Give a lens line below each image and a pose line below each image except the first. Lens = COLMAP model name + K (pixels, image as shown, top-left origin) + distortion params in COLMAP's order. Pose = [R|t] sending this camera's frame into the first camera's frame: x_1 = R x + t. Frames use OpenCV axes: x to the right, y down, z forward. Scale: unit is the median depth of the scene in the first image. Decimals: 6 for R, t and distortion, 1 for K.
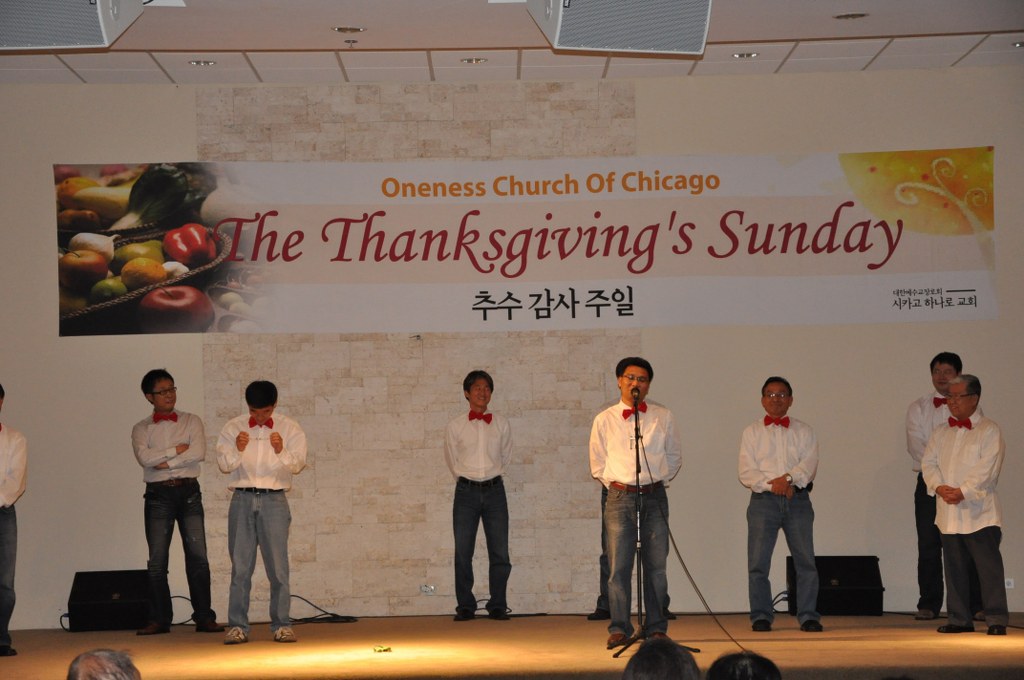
lens RADIAL K [[2551.7, 0, 501.1], [0, 2551.7, 344.7], [0, 0, 1]] dist [0.657923, 0.000000]
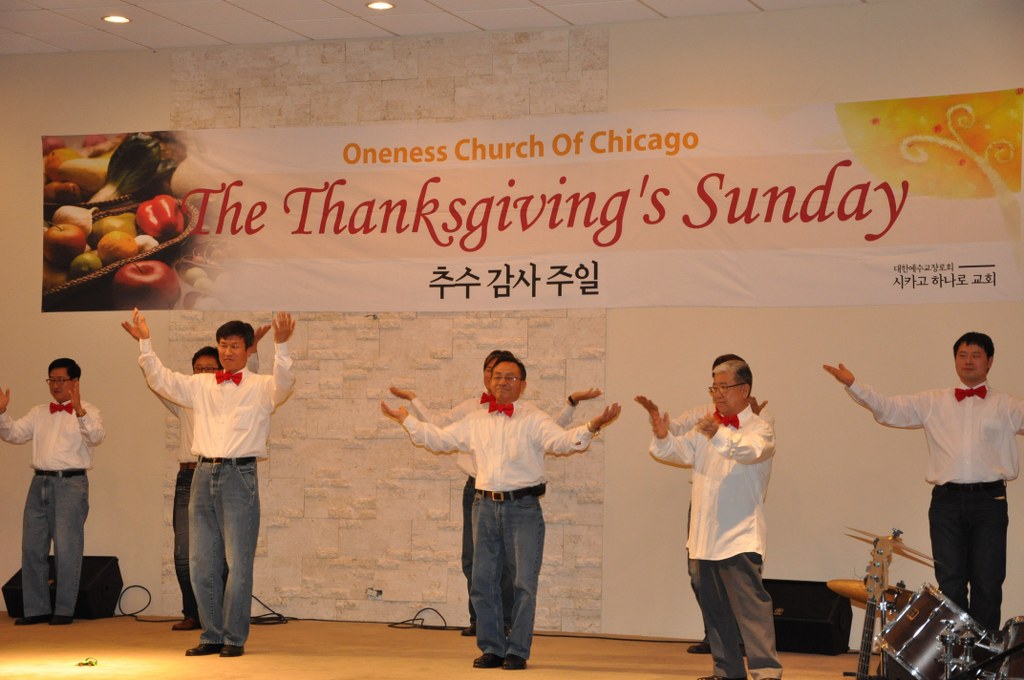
lens RADIAL K [[2178.3, 0, 494.9], [0, 2178.3, 342.5], [0, 0, 1]] dist [0.473865, 0.000000]
pose [[0.925171, 0.013724, -0.379303, 0.303227], [-0.017190, 0.999836, -0.005753, 0.009978], [0.379162, 0.011842, 0.925255, 0.293534]]
